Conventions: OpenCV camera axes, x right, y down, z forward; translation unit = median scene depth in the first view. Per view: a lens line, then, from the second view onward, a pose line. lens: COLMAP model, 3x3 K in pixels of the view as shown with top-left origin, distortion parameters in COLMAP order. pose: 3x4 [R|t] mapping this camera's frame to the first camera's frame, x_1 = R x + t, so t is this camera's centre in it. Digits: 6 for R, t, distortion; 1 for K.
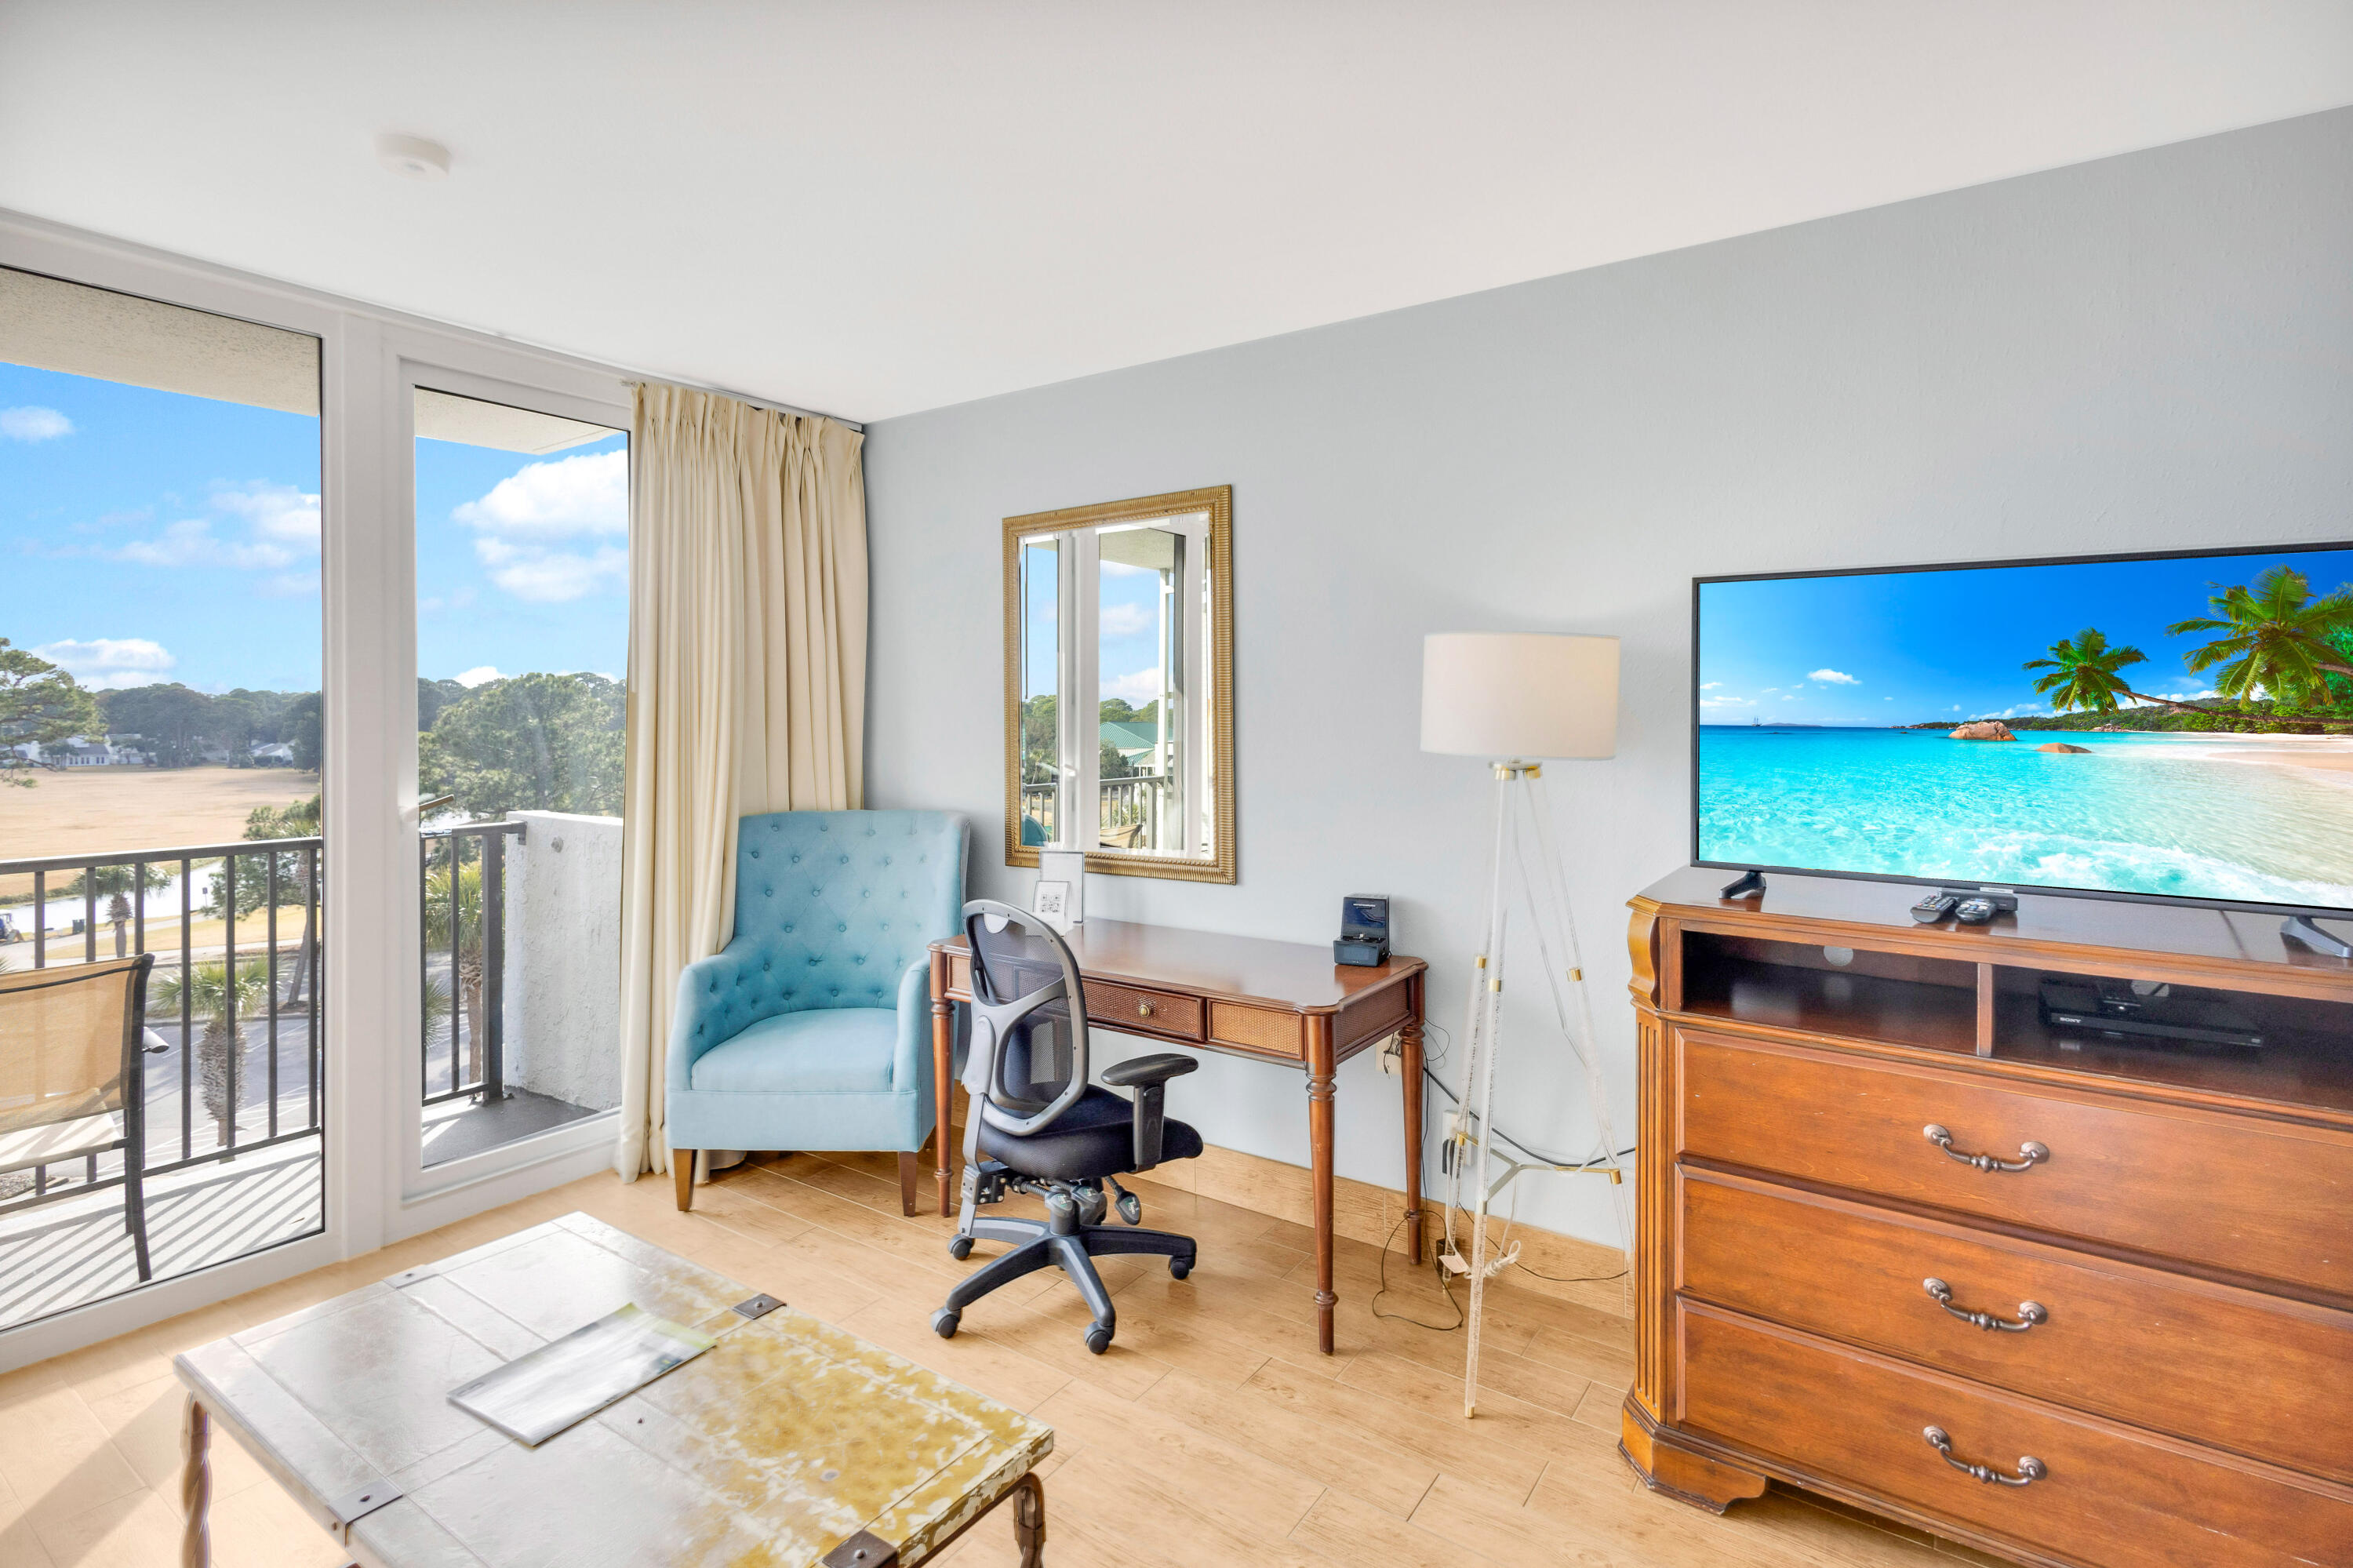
lens RADIAL K [[1117.1, 0, 1254.8], [0, 1117.1, 722.9], [0, 0, 1]] dist [0.003128, -0.003529]
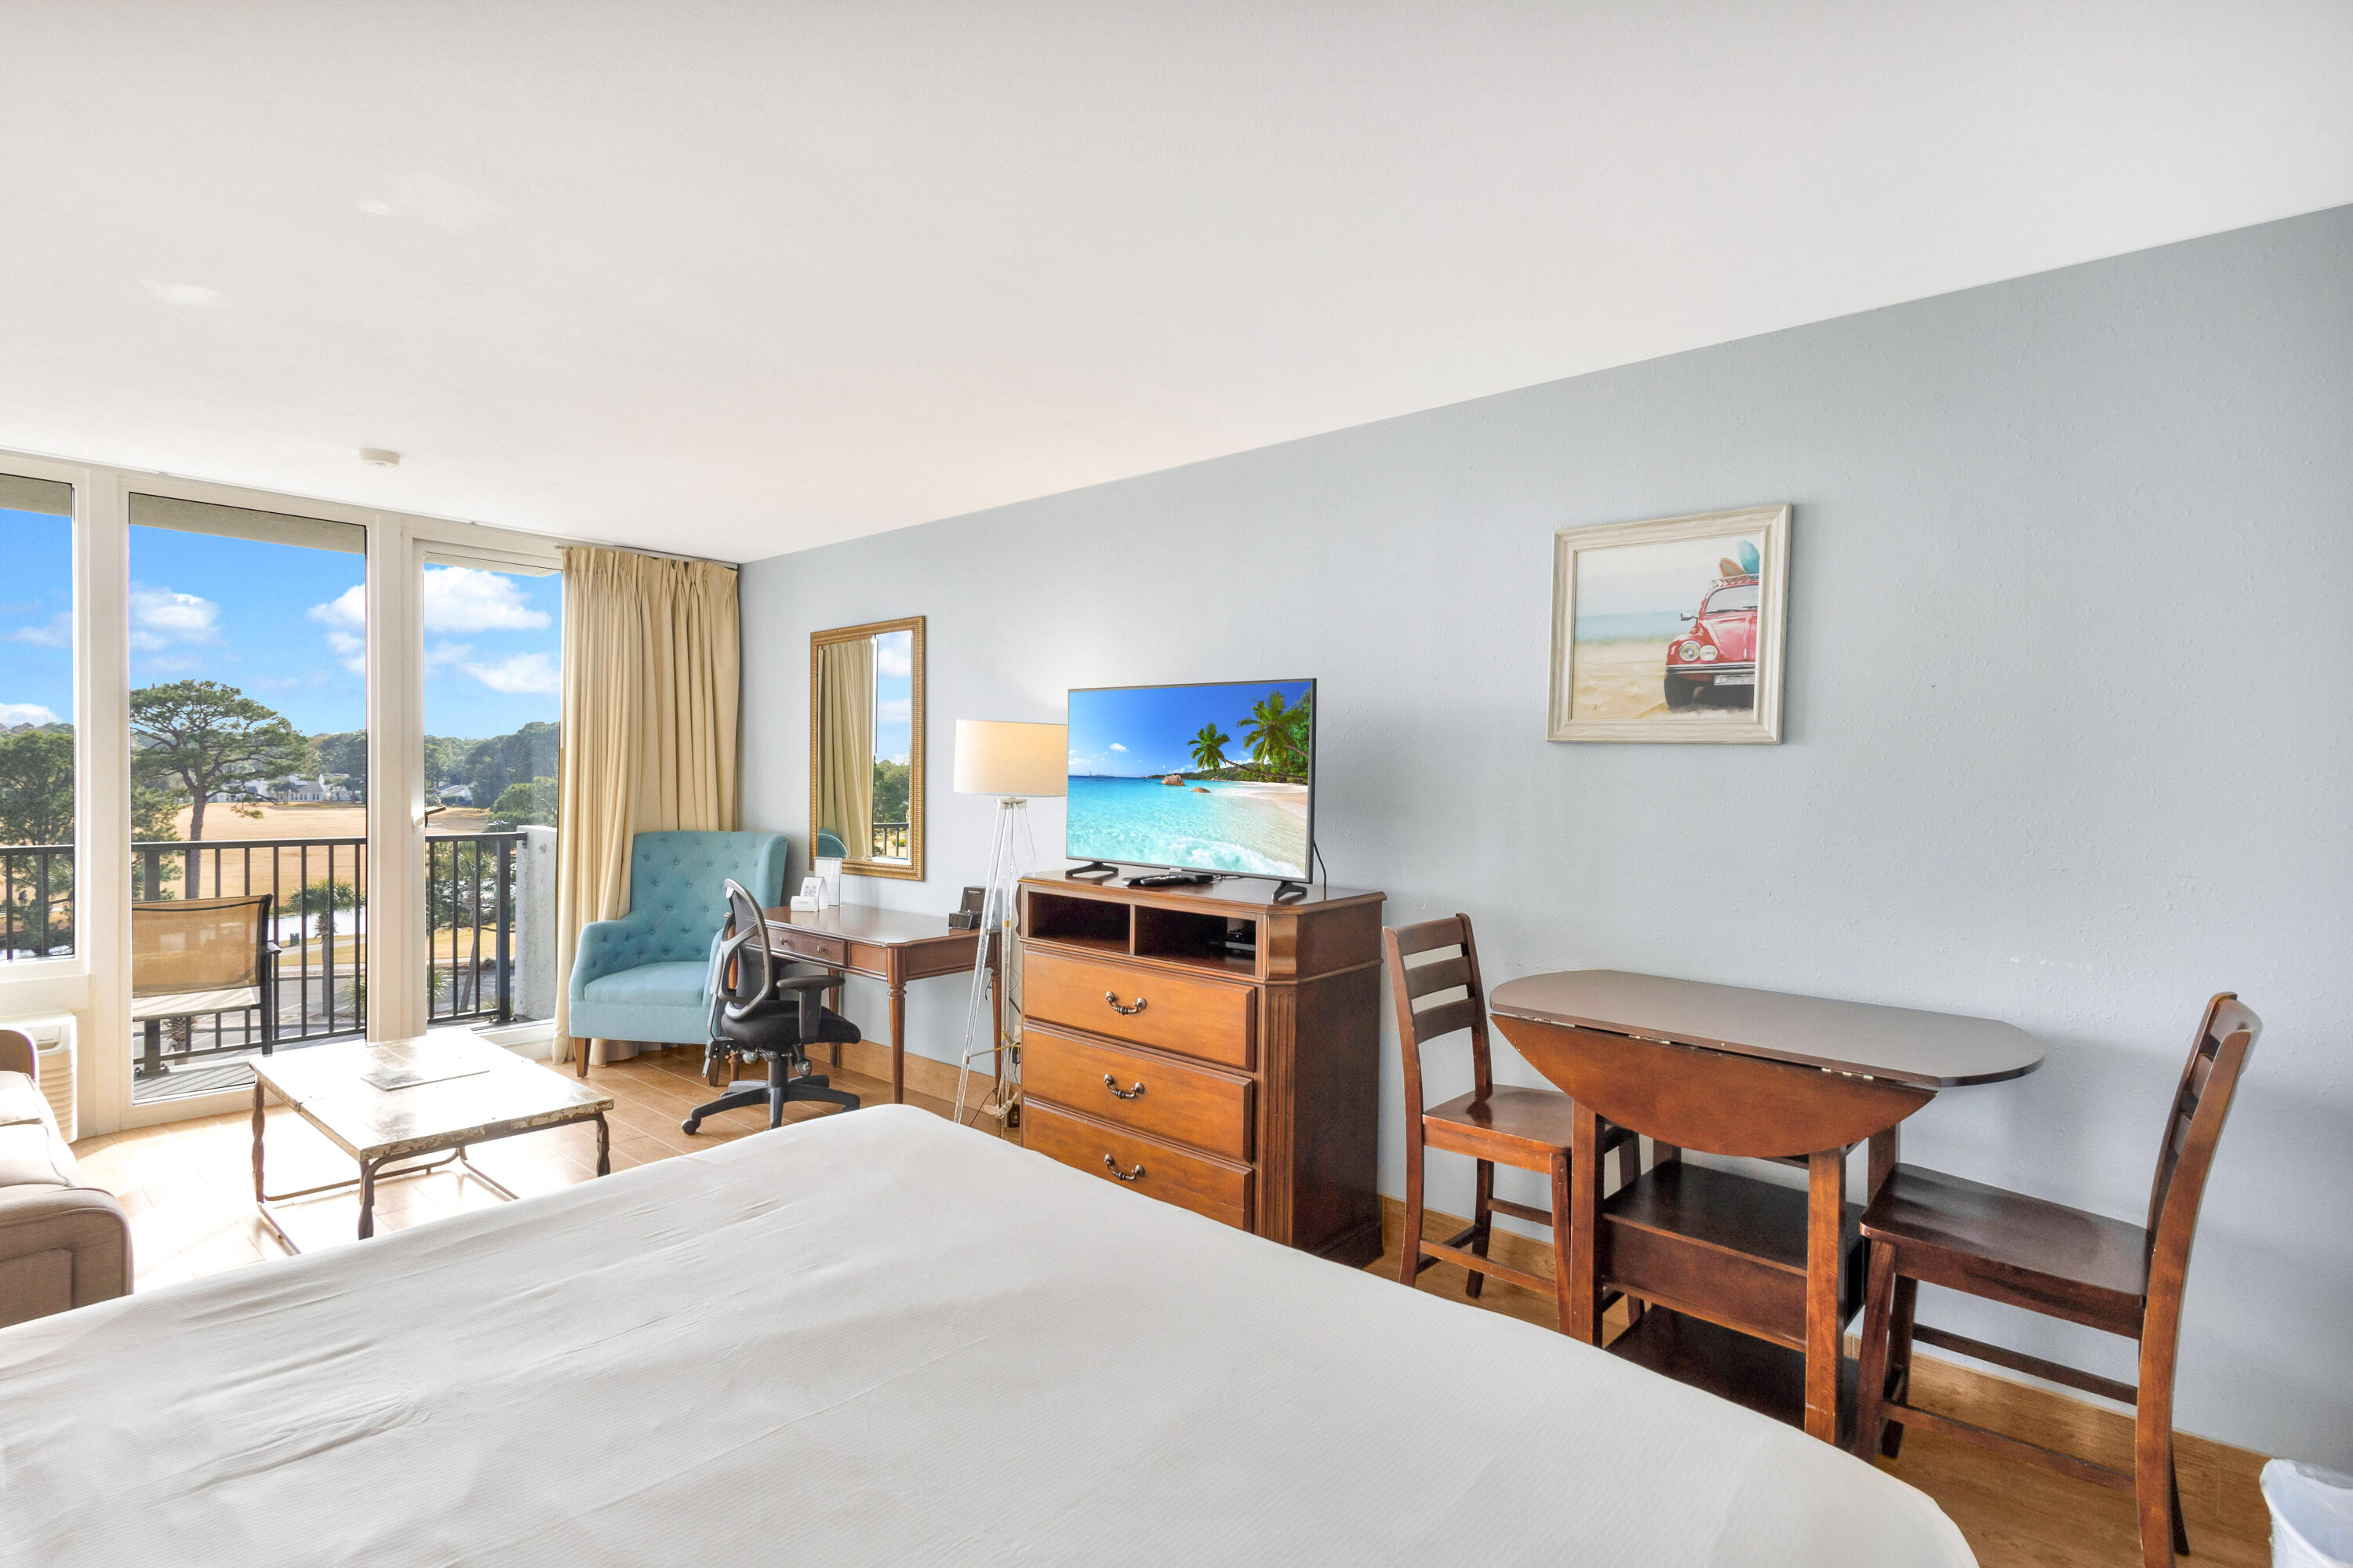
lens RADIAL K [[1154.2, 0, 1227.4], [0, 1154.2, 803.9], [0, 0, 1]] dist [0.002742, 0.000777]
pose [[0.992113, 0.017696, -0.124092, 0.885399], [-0.015090, 0.999646, 0.021909, 0.003712], [0.124436, -0.019863, 0.992029, -0.739784]]
